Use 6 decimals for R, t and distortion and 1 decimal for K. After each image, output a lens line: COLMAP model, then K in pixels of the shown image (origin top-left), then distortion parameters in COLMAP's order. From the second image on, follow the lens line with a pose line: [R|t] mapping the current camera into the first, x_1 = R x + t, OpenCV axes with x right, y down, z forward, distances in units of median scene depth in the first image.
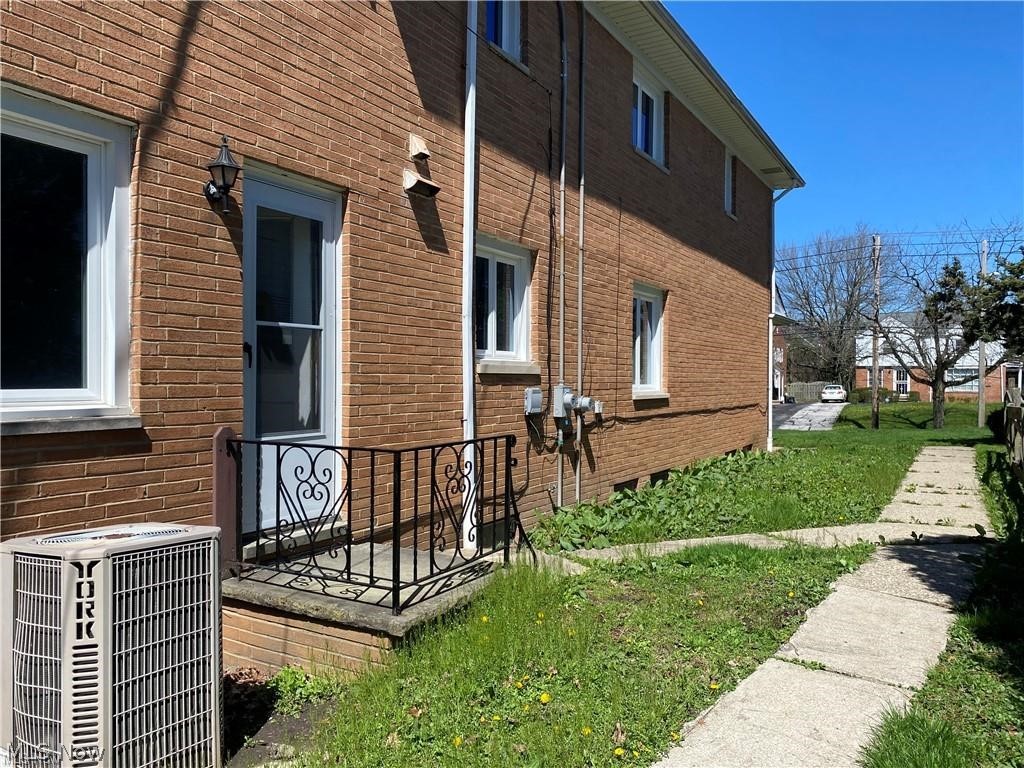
lens RADIAL K [[784.5, 0, 508.3], [0, 784.5, 381.6], [0, 0, 1]] dist [0.043761, -0.019681]
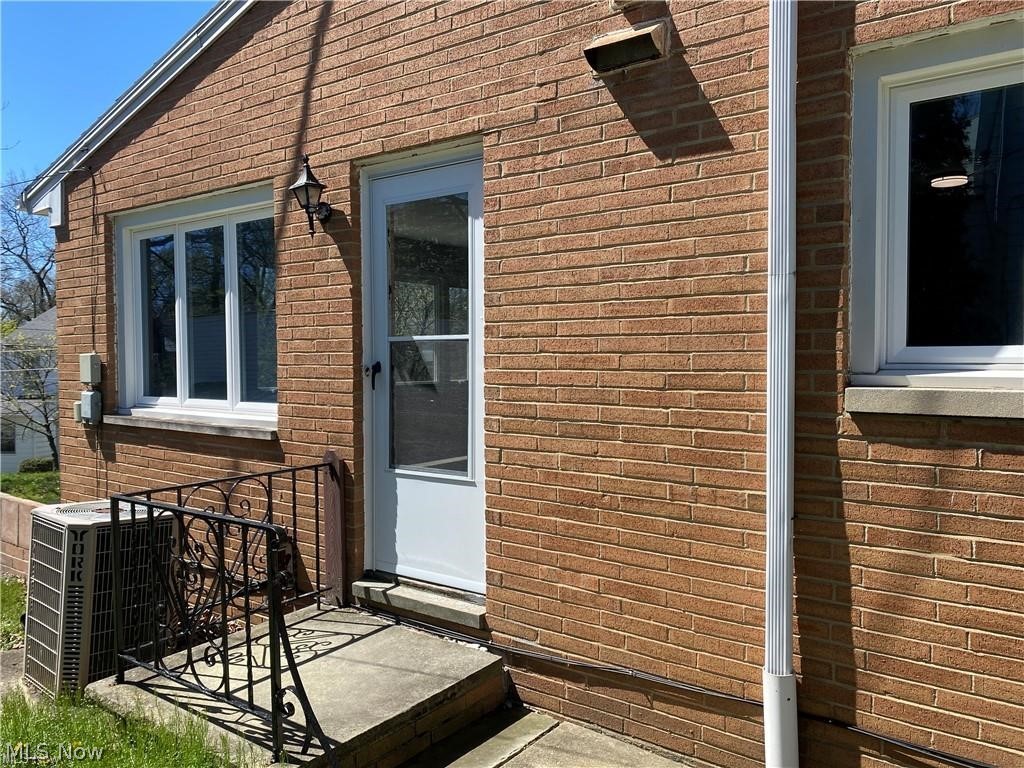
lens RADIAL K [[784.5, 0, 508.1], [0, 784.5, 388.4], [0, 0, 1]] dist [0.043761, -0.019681]
pose [[-0.121040, 0.033574, -0.992080, 0.492792], [-0.002426, 0.999415, 0.034118, -0.045418], [0.992645, 0.006536, -0.120888, 1.130189]]
